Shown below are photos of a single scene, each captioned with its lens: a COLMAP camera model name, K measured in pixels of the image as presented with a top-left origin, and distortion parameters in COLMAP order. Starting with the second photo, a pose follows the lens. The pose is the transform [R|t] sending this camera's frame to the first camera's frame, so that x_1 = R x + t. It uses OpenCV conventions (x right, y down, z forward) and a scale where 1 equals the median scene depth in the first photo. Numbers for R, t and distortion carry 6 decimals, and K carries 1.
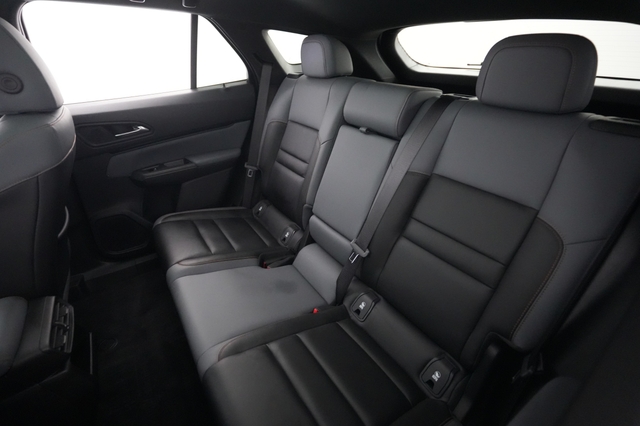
lens RADIAL K [[309.9, 0, 320.0], [0, 309.9, 213.0], [0, 0, 1]] dist [-0.001030, -0.000266]
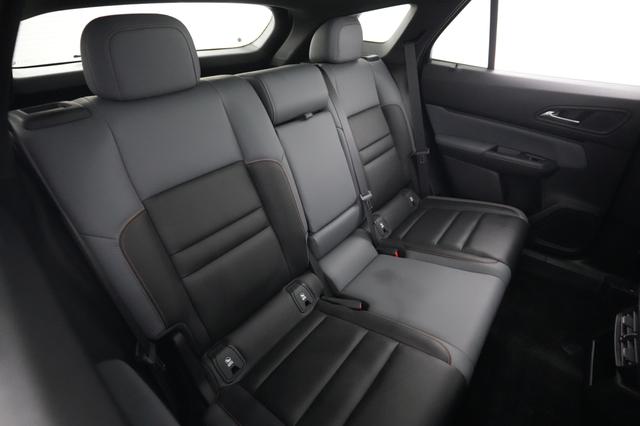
lens RADIAL K [[335.4, 0, 320.0], [0, 335.4, 213.0], [0, 0, 1]] dist [-0.000501, -0.000269]
pose [[-0.327502, -0.473442, 0.817676, -0.736126], [0.466621, 0.671461, 0.575677, -0.545745], [-0.821588, 0.570081, 0.001013, 0.954450]]
